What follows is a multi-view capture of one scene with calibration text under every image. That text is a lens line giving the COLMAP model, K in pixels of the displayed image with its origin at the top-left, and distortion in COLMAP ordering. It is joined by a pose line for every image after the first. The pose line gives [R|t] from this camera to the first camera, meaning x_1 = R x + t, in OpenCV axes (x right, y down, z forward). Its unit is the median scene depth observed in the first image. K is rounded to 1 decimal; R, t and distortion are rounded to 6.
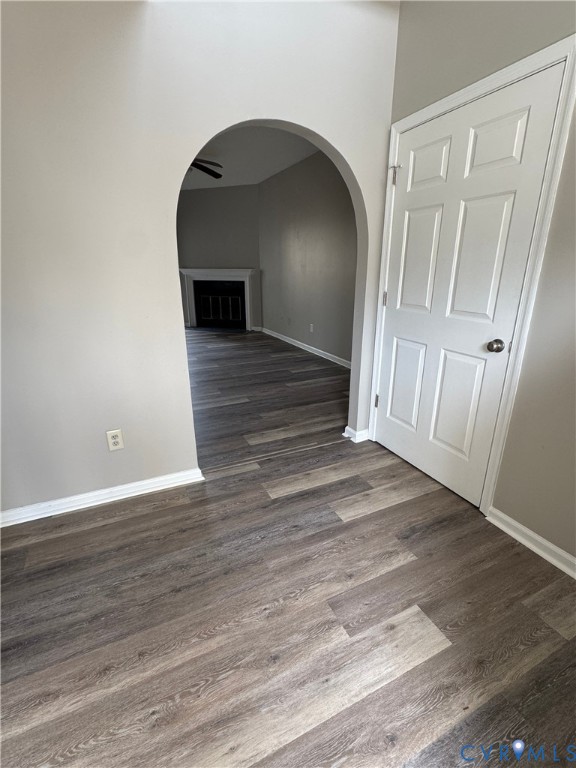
lens RADIAL K [[359.1, 0, 286.2], [0, 359.1, 384.6], [0, 0, 1]] dist [-0.000624, -0.000658]
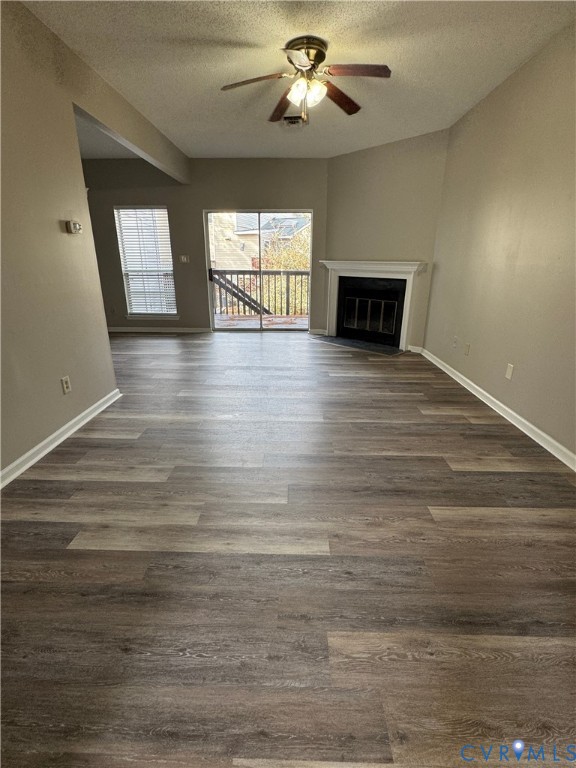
lens RADIAL K [[359.1, 0, 290.8], [0, 359.1, 381.0], [0, 0, 1]] dist [-0.000624, -0.000658]
pose [[0.893240, 0.155710, -0.421754, 0.016388], [-0.152583, 0.987423, 0.041395, -0.280226], [0.422895, 0.027377, 0.905765, 0.893924]]
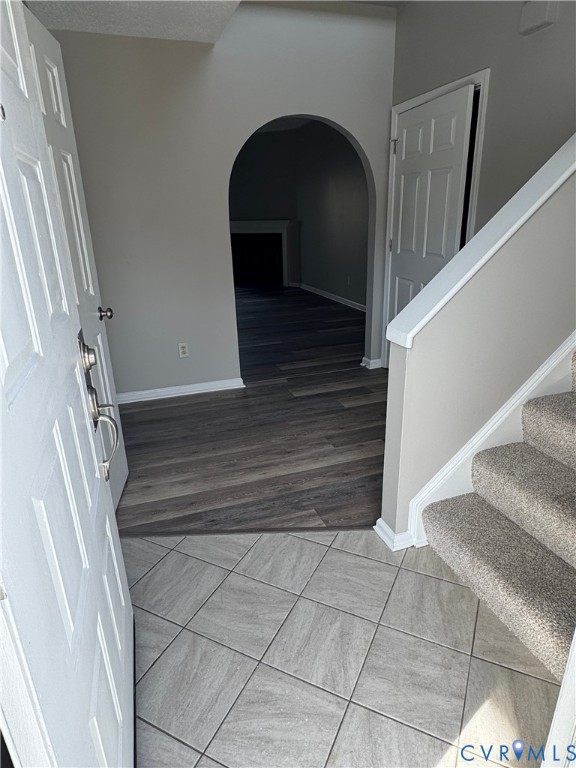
lens RADIAL K [[463.4, 0, 290.1], [0, 463.4, 385.9], [0, 0, 1]] dist [-0.008817, 0.002721]
pose [[0.994596, 0.013959, -0.102882, 0.108929], [-0.009984, 0.999187, 0.039053, 0.191635], [0.103344, -0.037815, 0.993927, -0.660859]]
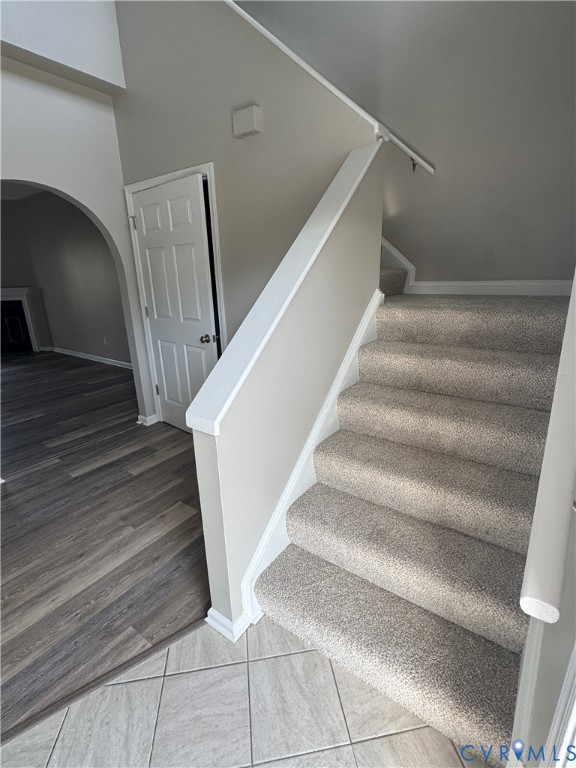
lens RADIAL K [[359.1, 0, 286.4], [0, 359.1, 385.0], [0, 0, 1]] dist [-0.000624, -0.000658]
pose [[0.875139, -0.161369, 0.456171, 0.082250], [0.171376, 0.985009, 0.019668, 0.094695], [-0.452507, 0.060965, 0.889675, -0.423181]]
